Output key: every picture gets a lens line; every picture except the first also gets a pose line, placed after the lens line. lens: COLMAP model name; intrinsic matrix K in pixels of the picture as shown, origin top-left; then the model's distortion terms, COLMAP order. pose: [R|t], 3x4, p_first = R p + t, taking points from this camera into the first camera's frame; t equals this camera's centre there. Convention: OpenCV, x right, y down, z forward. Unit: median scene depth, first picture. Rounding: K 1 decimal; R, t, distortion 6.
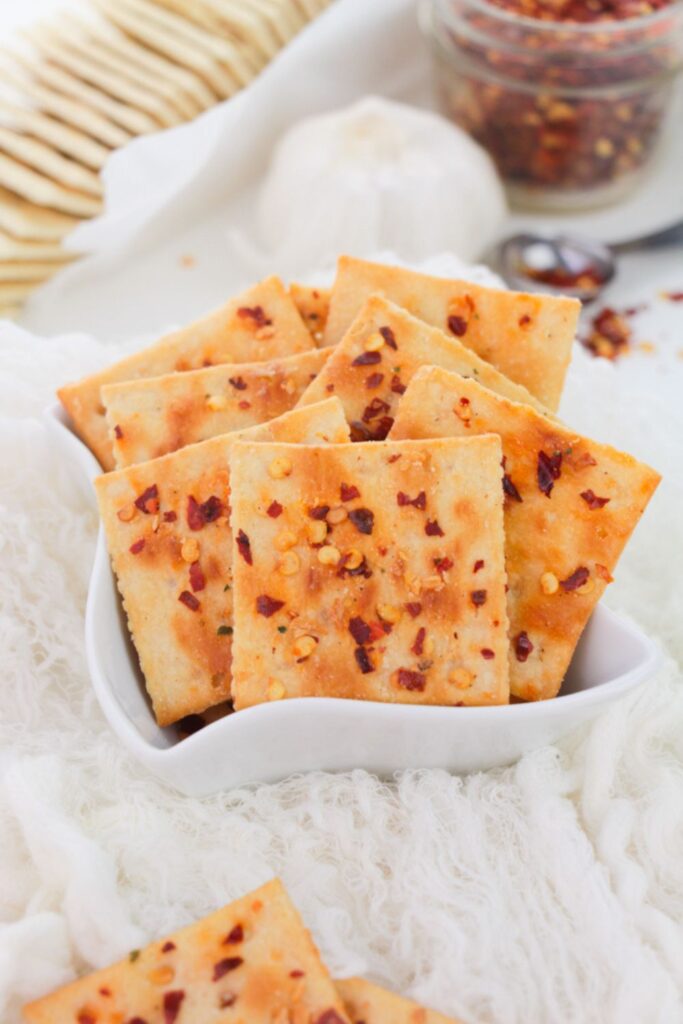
lens RADIAL K [[2638.7, 0, 343.6], [0, 2638.7, 513.9], [0, 0, 1]] dist [0.227373, 0.000000]
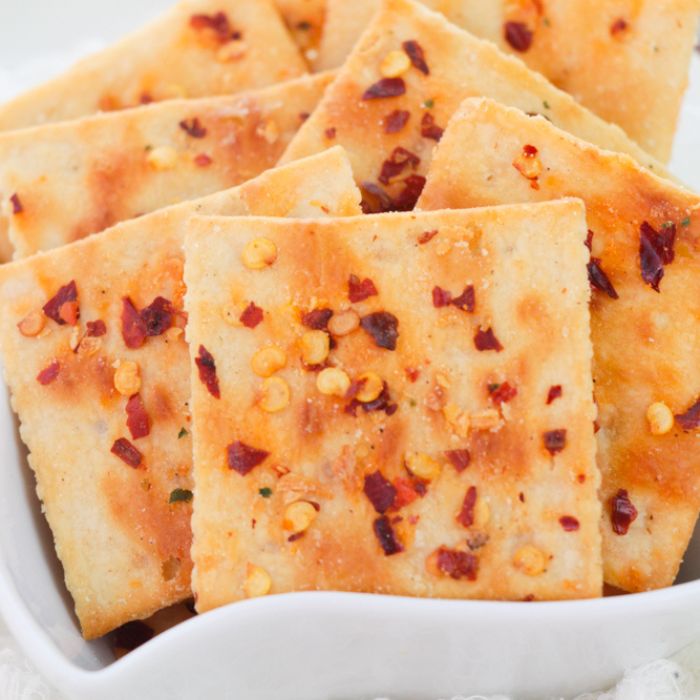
lens RADIAL K [[4321.0, 0, 360.2], [0, 4321.0, 345.7], [0, 0, 1]] dist [0.431910, 0.000000]
pose [[0.999868, -0.016058, 0.002519, -0.001191], [0.016040, 0.999848, 0.006829, -0.001004], [-0.002629, -0.006787, 0.999974, -0.106516]]
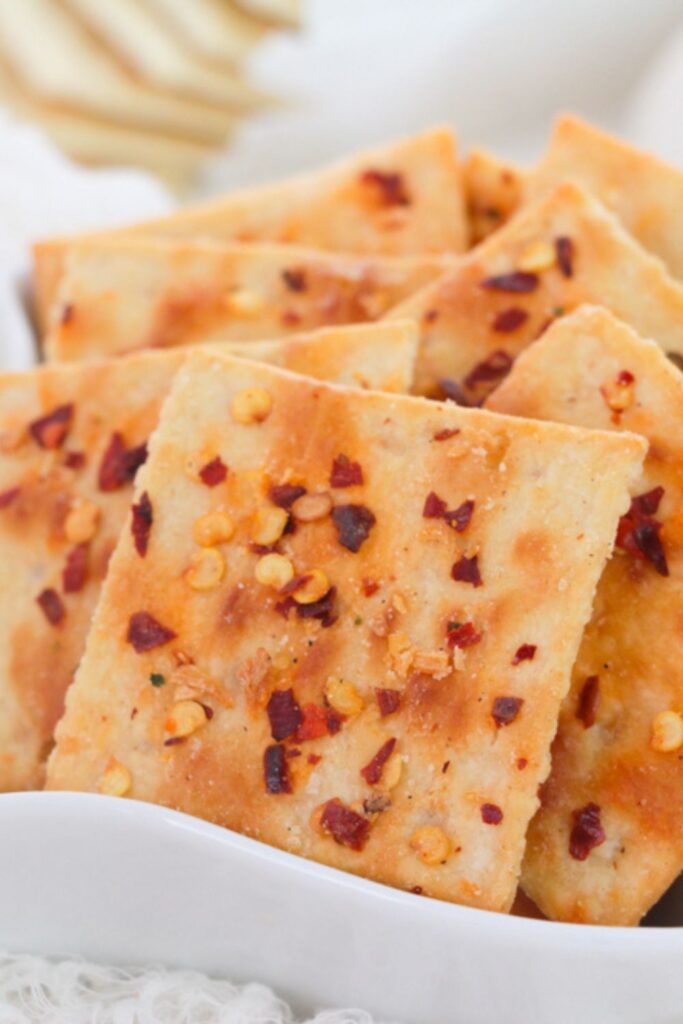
lens RADIAL K [[4483.2, 0, 264.4], [0, 4483.2, 508.6], [0, 0, 1]] dist [0.063886, 0.000000]
pose [[0.920101, 0.228984, -0.317774, 0.278461], [-0.262104, 0.962842, -0.065097, 0.062871], [0.291060, 0.143185, 0.945929, 0.118717]]
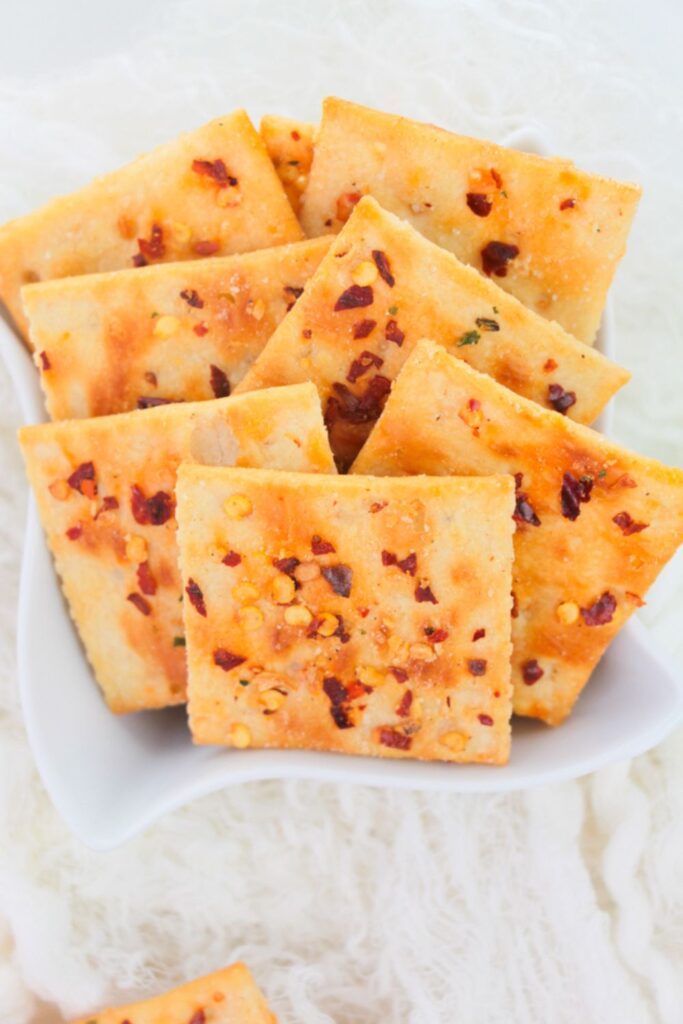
lens RADIAL K [[2311.5, 0, 343.4], [0, 2311.5, 509.1], [0, 0, 1]] dist [0.109052, 0.000000]
pose [[0.998133, 0.029734, -0.053350, 0.045339], [0.012114, 0.759764, 0.650086, -0.470337], [0.059863, -0.649518, 0.757986, 0.465150]]
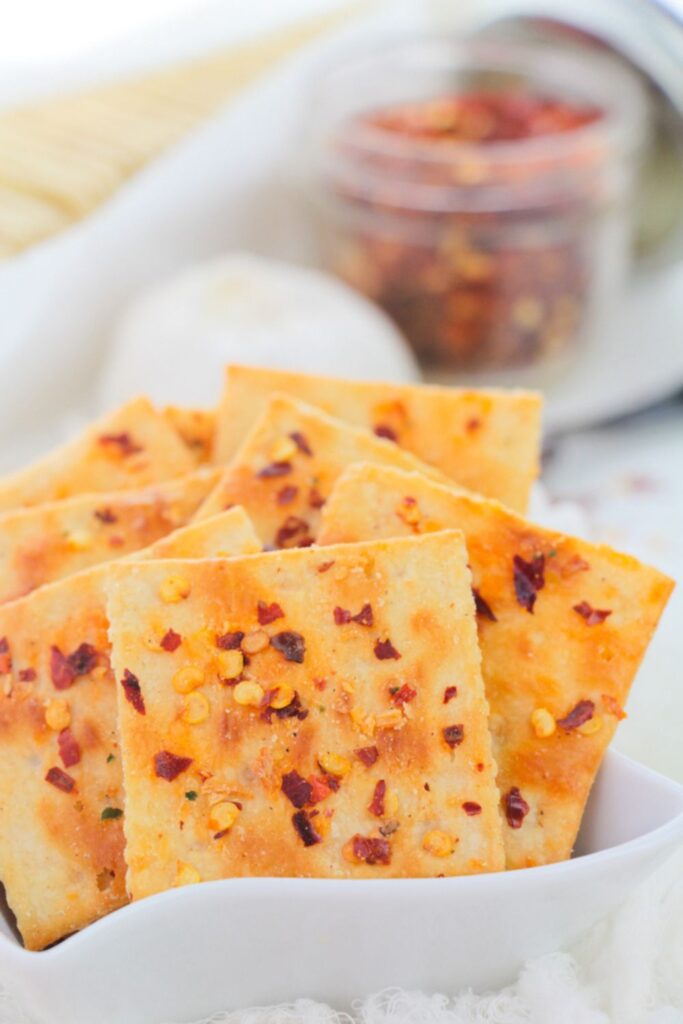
lens RADIAL K [[3126.8, 0, 340.1], [0, 3126.8, 509.6], [0, 0, 1]] dist [0.165648, 0.000000]
pose [[0.995800, -0.056490, 0.072055, -0.039520], [0.070398, 0.975580, -0.208055, 0.147211], [-0.058542, 0.212254, 0.975459, 0.126969]]
